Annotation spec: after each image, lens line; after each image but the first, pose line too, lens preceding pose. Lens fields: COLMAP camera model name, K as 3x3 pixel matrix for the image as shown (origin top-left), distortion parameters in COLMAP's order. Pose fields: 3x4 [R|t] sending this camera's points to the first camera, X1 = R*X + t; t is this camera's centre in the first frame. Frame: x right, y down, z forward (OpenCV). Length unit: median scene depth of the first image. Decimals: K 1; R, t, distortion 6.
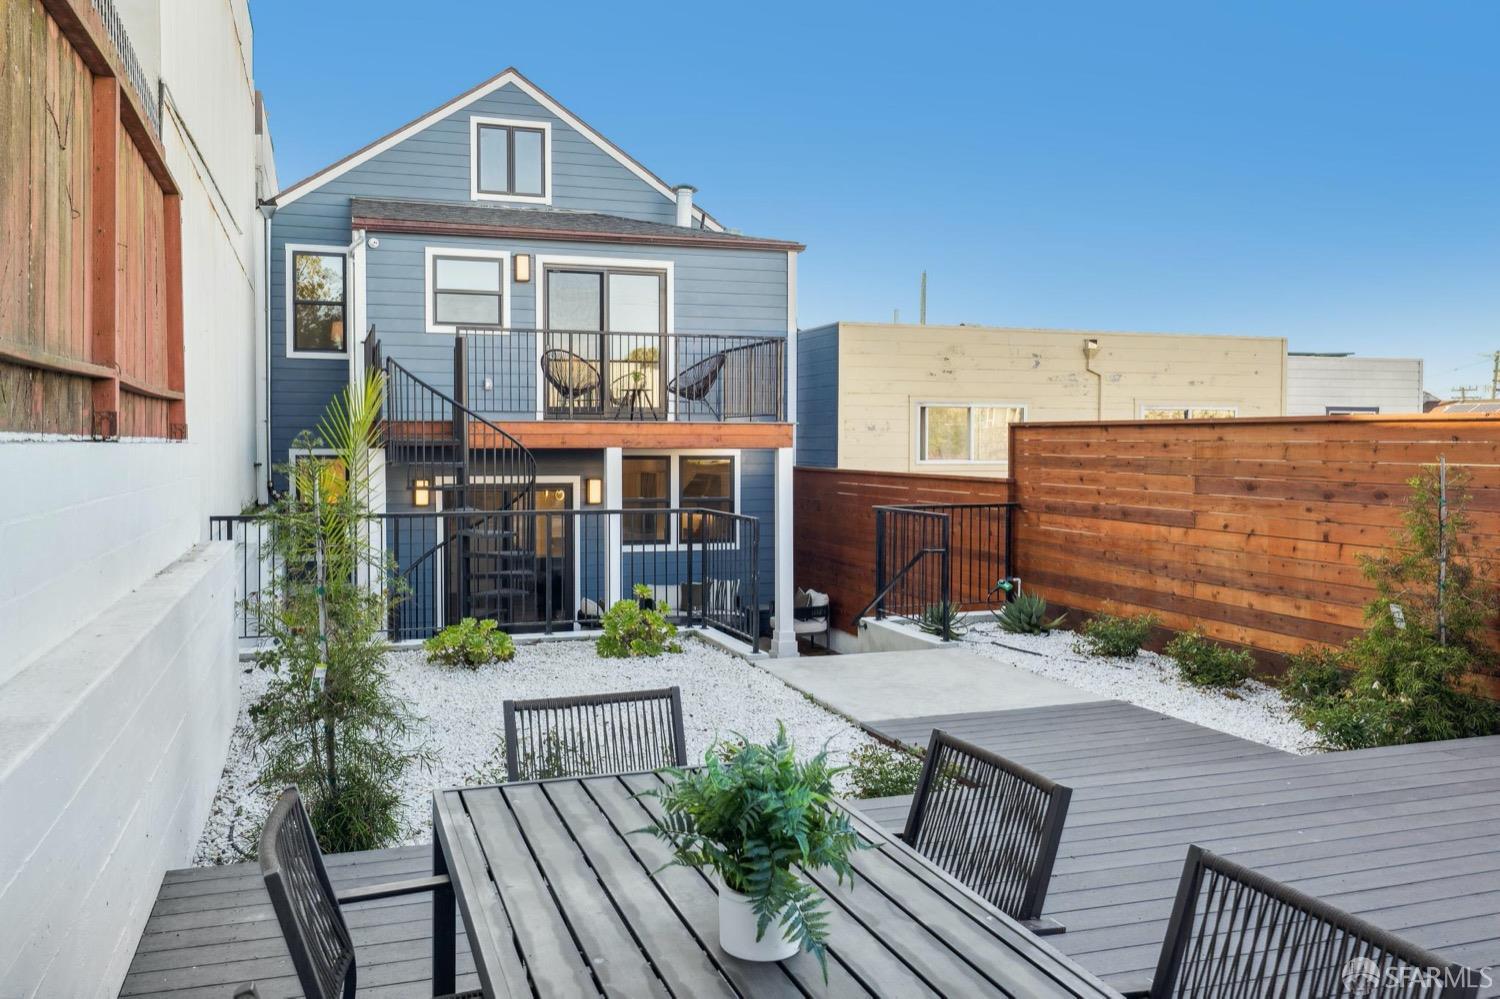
lens RADIAL K [[1122.8, 0, 668.3], [0, 1122.8, 483.0], [0, 0, 1]] dist [0.001227, 0.001162]
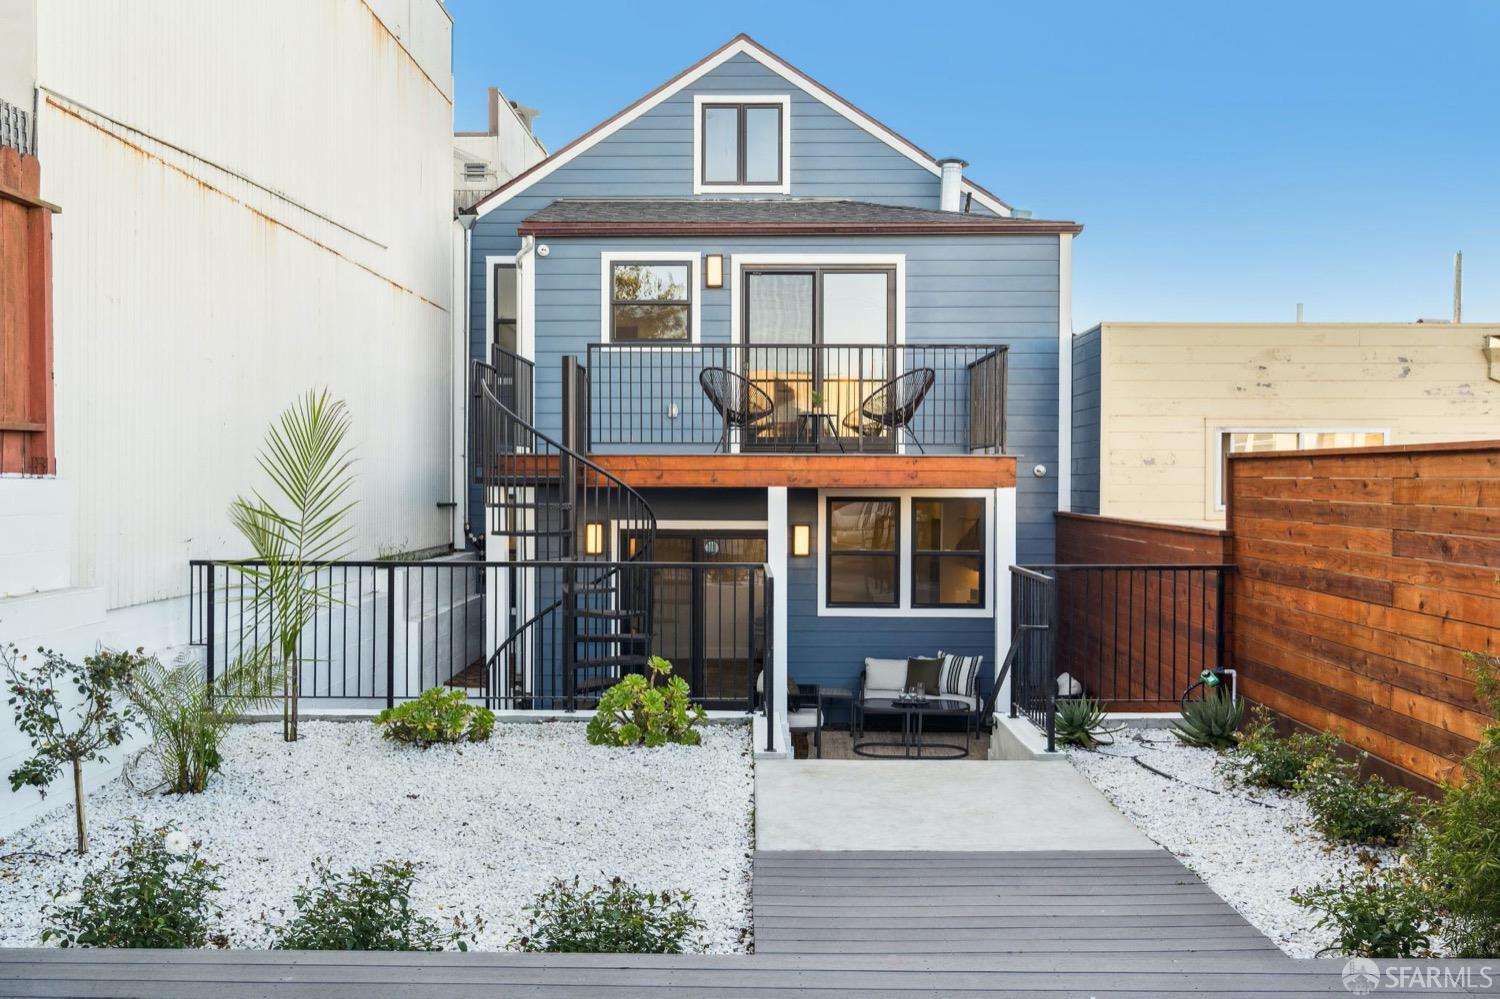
lens RADIAL K [[1346.0, 0, 750.0], [0, 1346.0, 499.5], [0, 0, 1]] dist [0.000572, 0.005230]
pose [[0.951580, 0.005945, -0.307344, 0.202880], [-0.012913, 0.999704, -0.020643, -0.001587], [0.307130, 0.023613, 0.951375, 0.060581]]
